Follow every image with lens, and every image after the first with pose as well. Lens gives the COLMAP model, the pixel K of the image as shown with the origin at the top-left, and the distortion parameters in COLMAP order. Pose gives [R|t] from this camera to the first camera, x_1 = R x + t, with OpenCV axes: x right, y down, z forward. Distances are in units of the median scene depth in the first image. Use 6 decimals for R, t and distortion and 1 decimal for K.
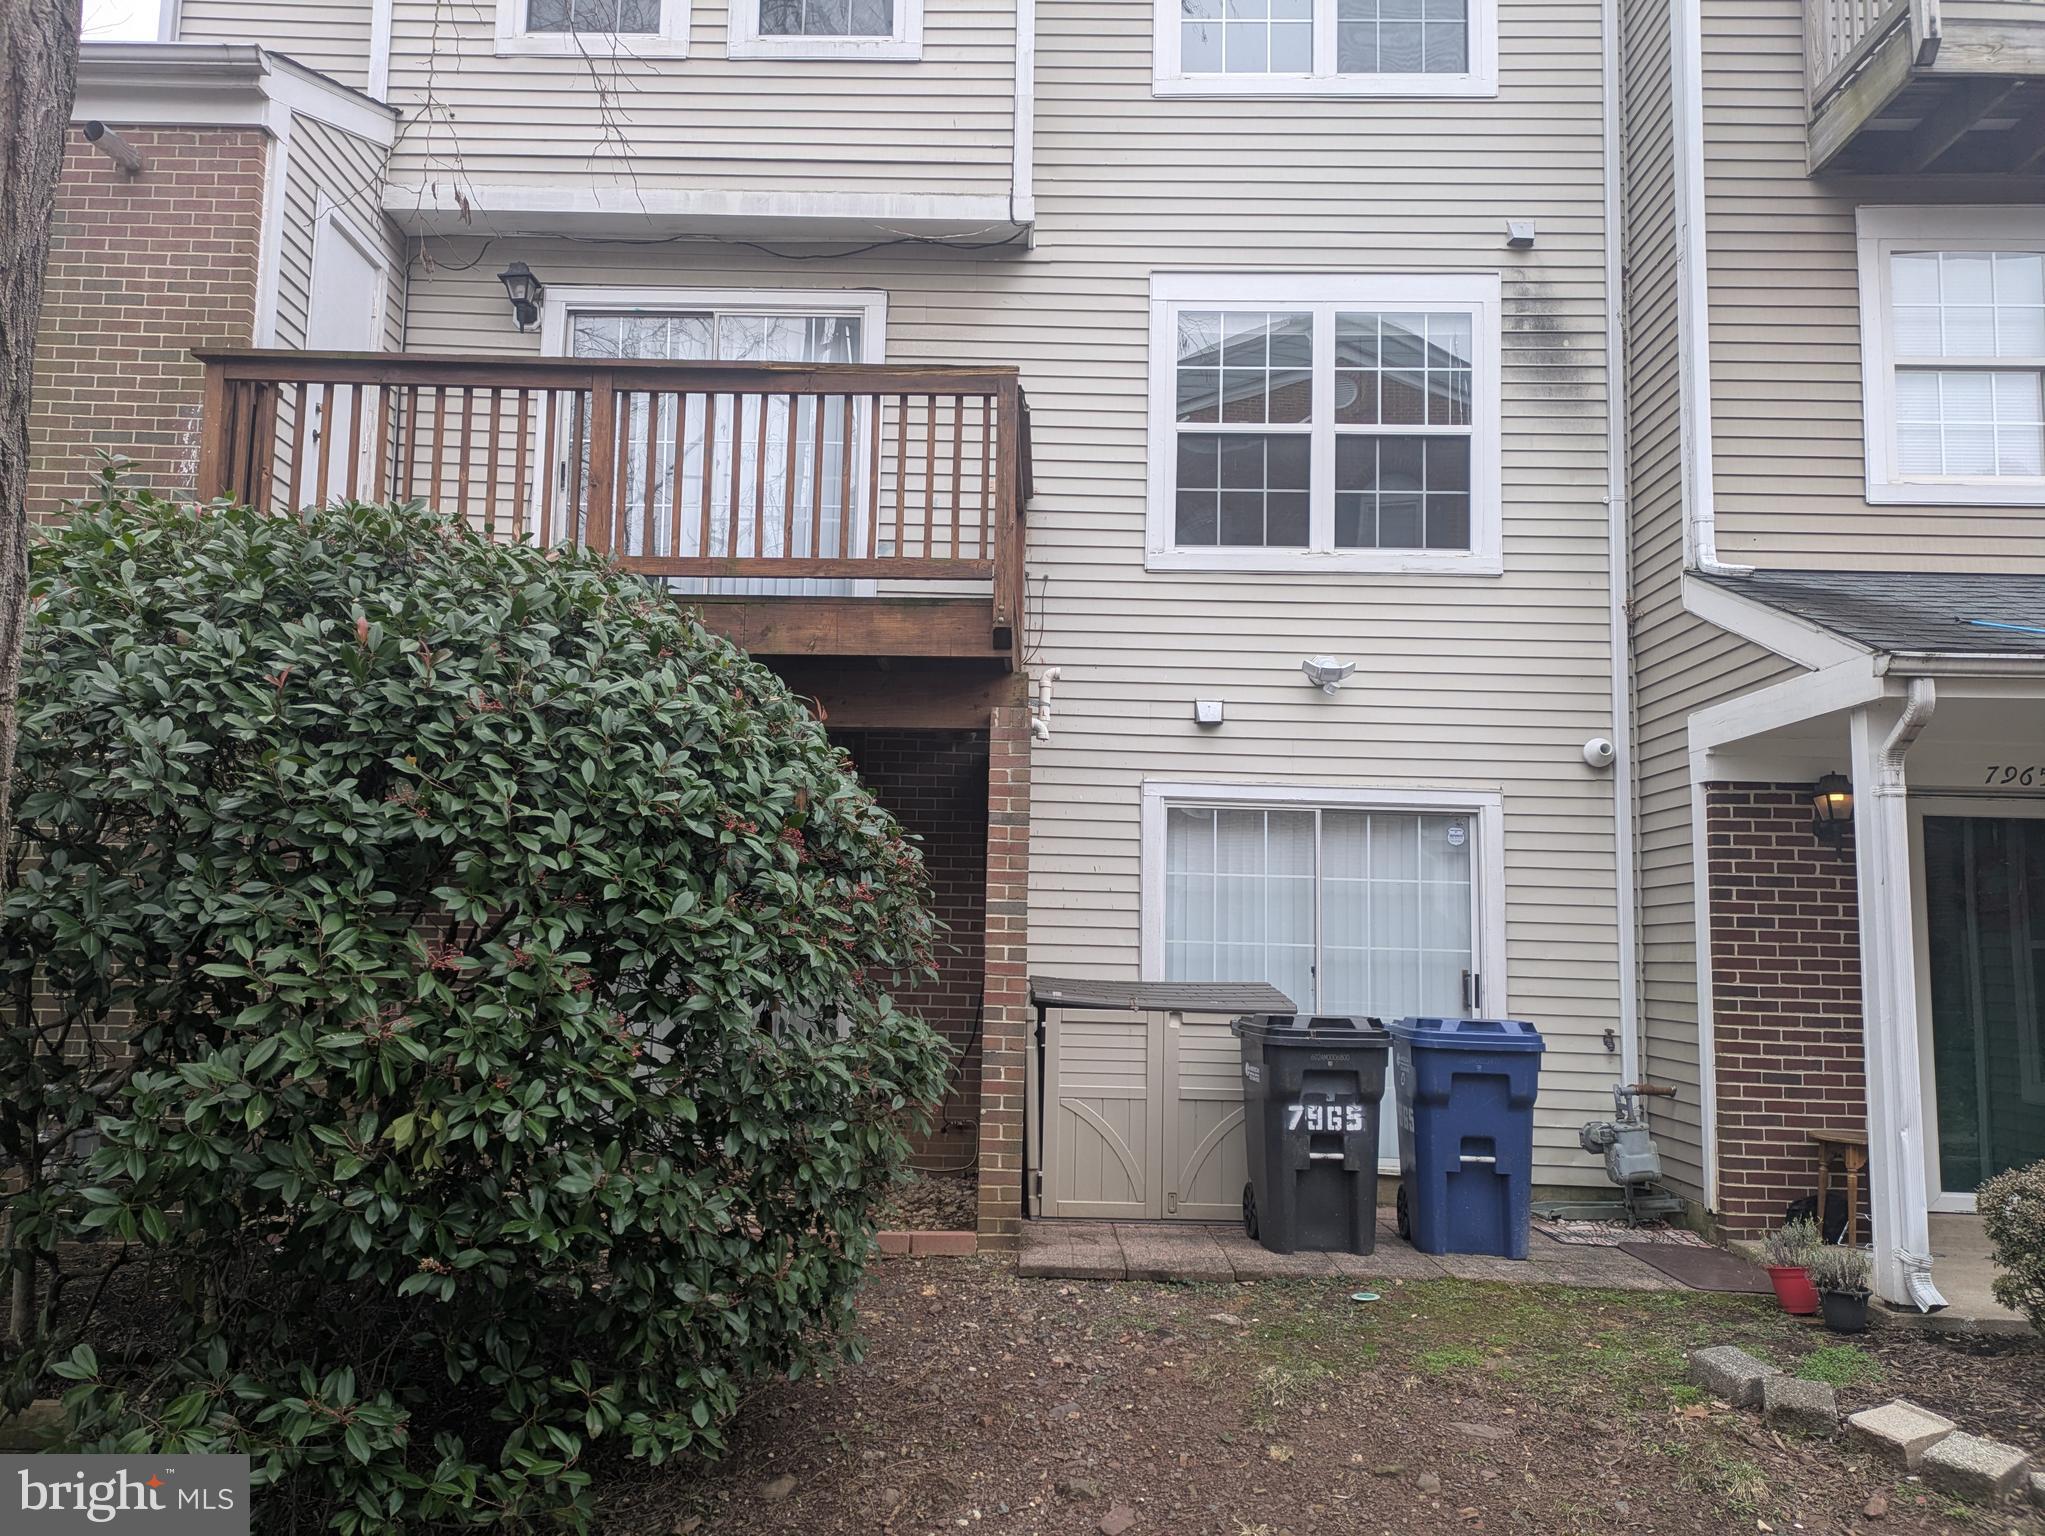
lens RADIAL K [[1488.3, 0, 1021.6], [0, 1488.3, 779.2], [0, 0, 1]] dist [0.058222, -0.042674]
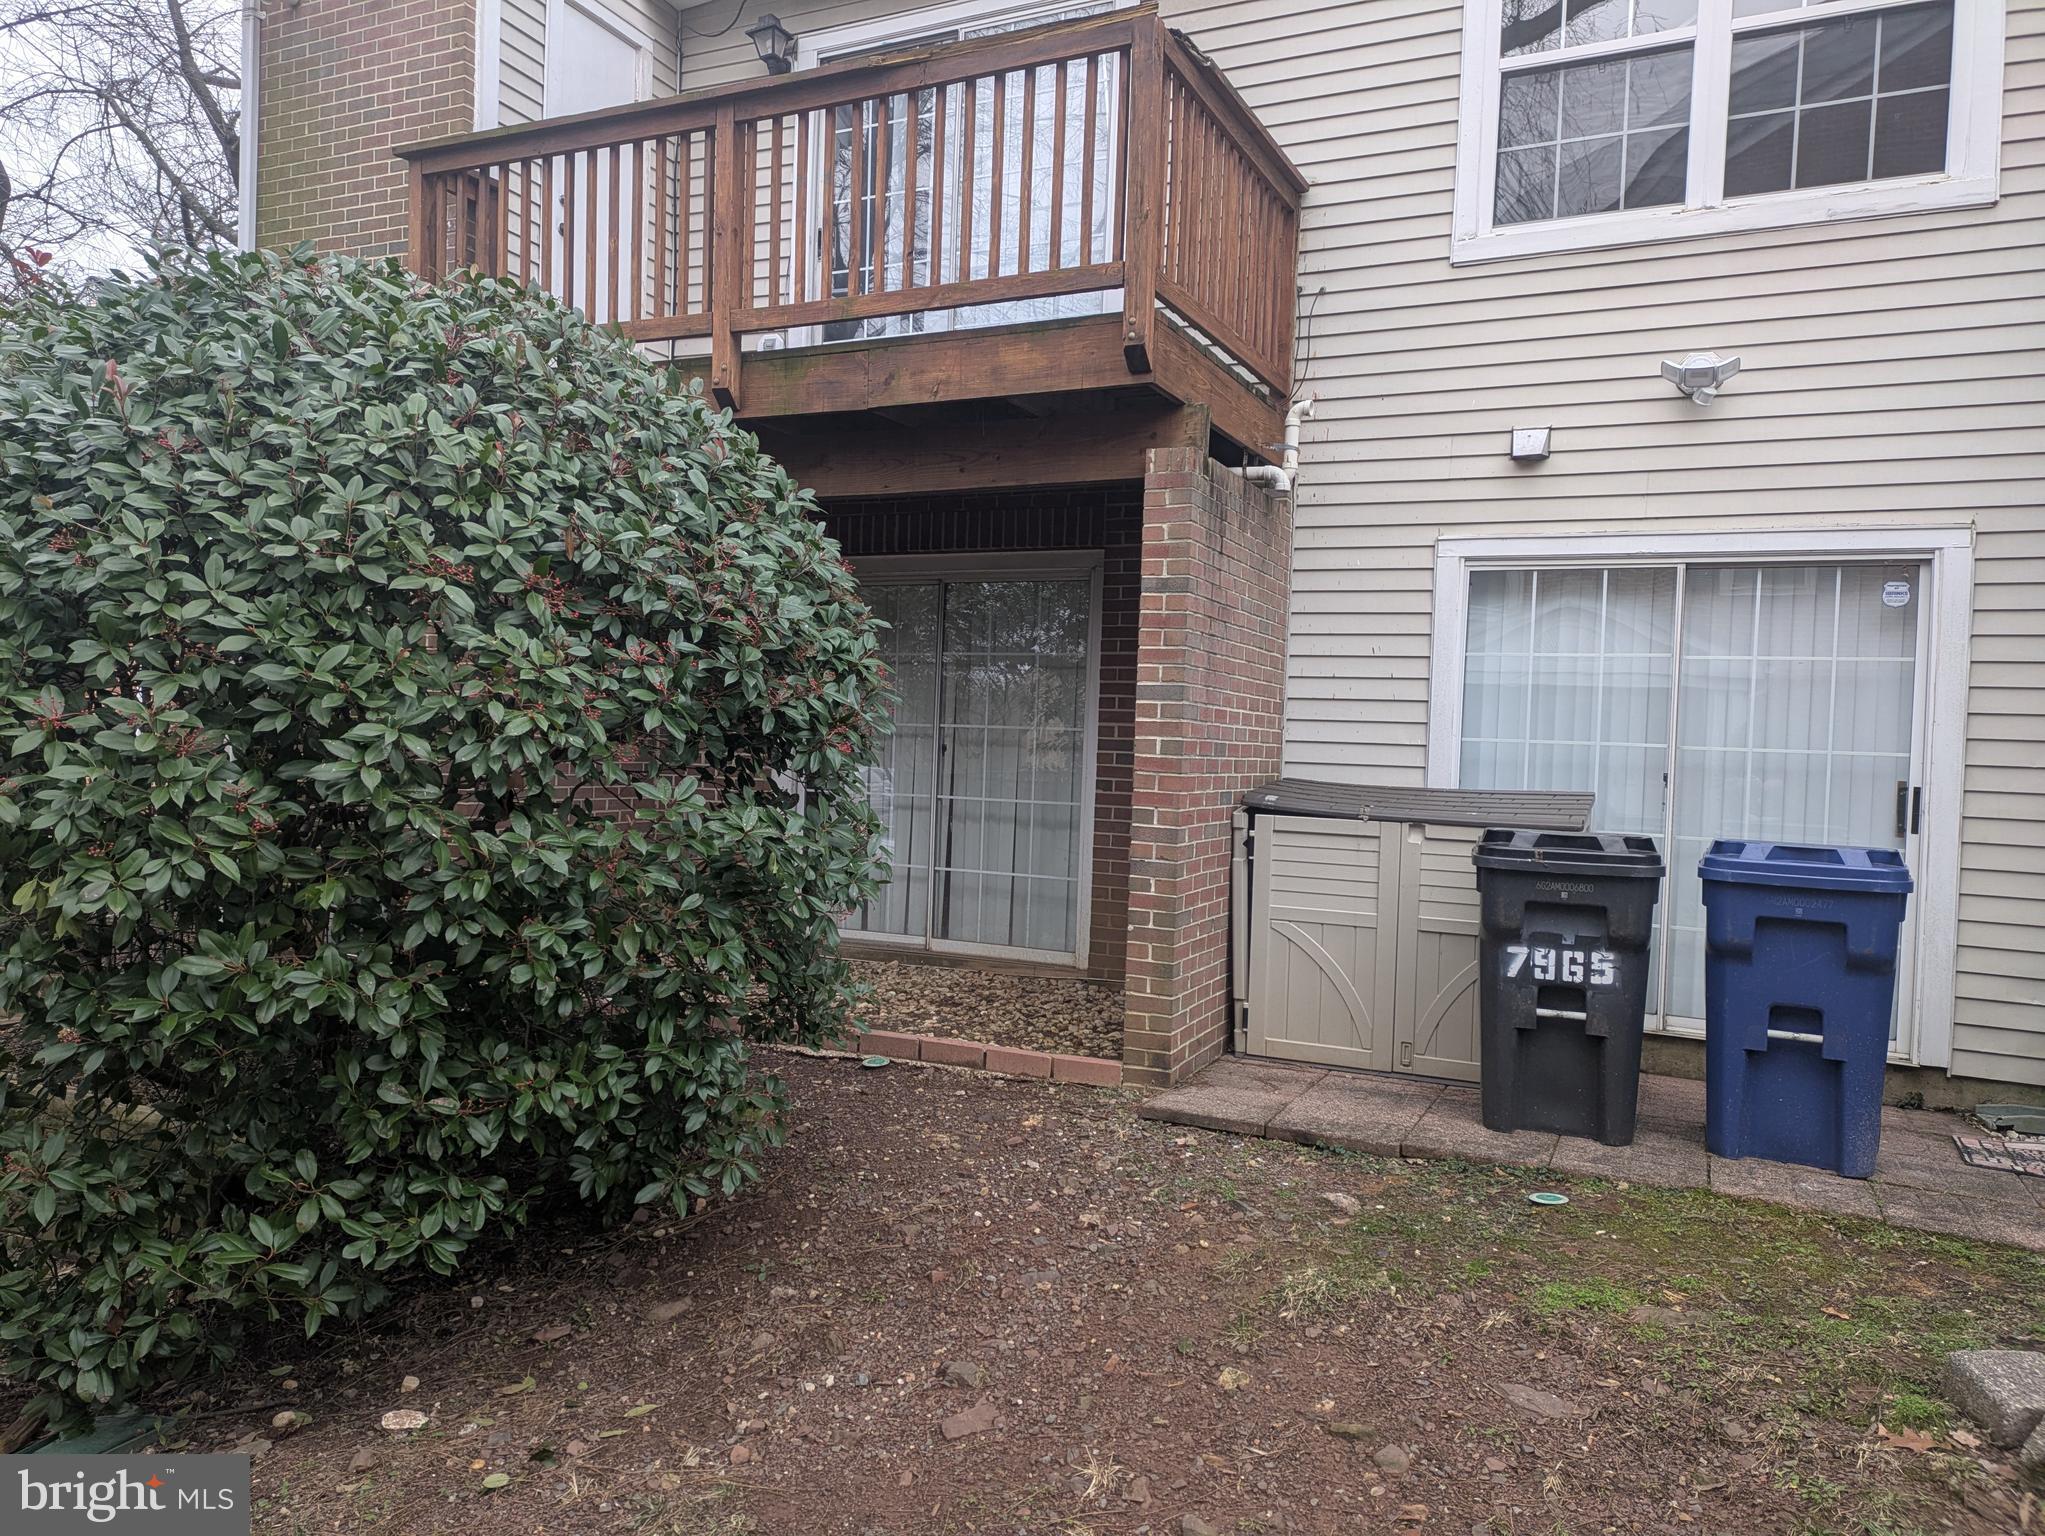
lens RADIAL K [[1488.3, 0, 1003.4], [0, 1488.3, 776.5], [0, 0, 1]] dist [0.058222, -0.042674]
pose [[0.902014, 0.018908, -0.431293, 0.264480], [0.033286, 0.993020, 0.113149, 0.034915], [0.430422, -0.116418, 0.895089, 0.201727]]
